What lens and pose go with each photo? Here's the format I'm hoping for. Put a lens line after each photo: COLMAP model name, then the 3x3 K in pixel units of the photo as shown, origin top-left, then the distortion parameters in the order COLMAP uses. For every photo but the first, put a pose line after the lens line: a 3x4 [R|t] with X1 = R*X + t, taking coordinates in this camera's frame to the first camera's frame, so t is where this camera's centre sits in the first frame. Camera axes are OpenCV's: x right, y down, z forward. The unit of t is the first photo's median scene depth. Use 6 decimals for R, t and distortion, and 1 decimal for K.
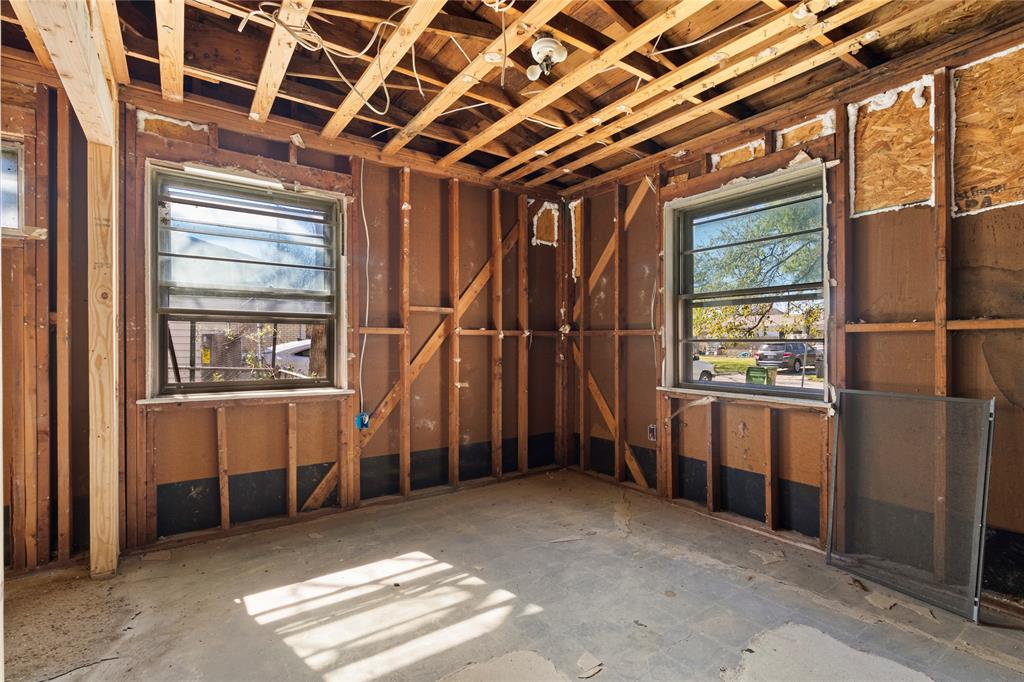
lens RADIAL K [[476.9, 0, 517.3], [0, 476.9, 340.3], [0, 0, 1]] dist [0.004036, 0.000680]
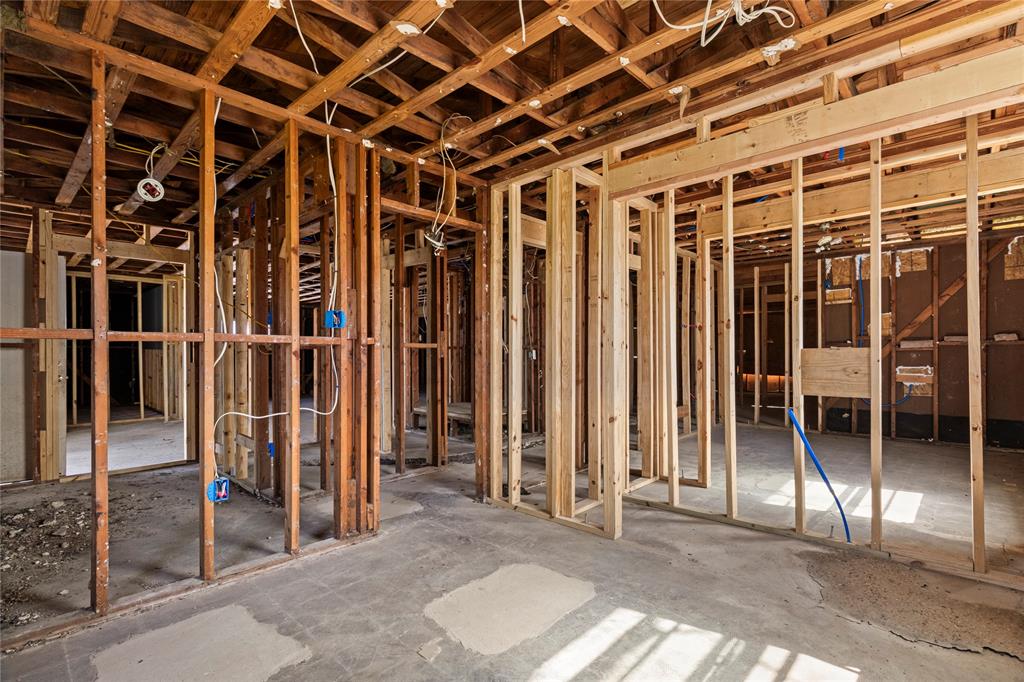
lens RADIAL K [[476.9, 0, 513.5], [0, 476.9, 348.0], [0, 0, 1]] dist [0.004036, 0.000680]
pose [[-0.983356, -0.002084, -0.181677, 0.151882], [-0.001079, 0.999984, -0.005634, 0.001682], [0.181686, -0.005345, -0.983342, 1.933237]]
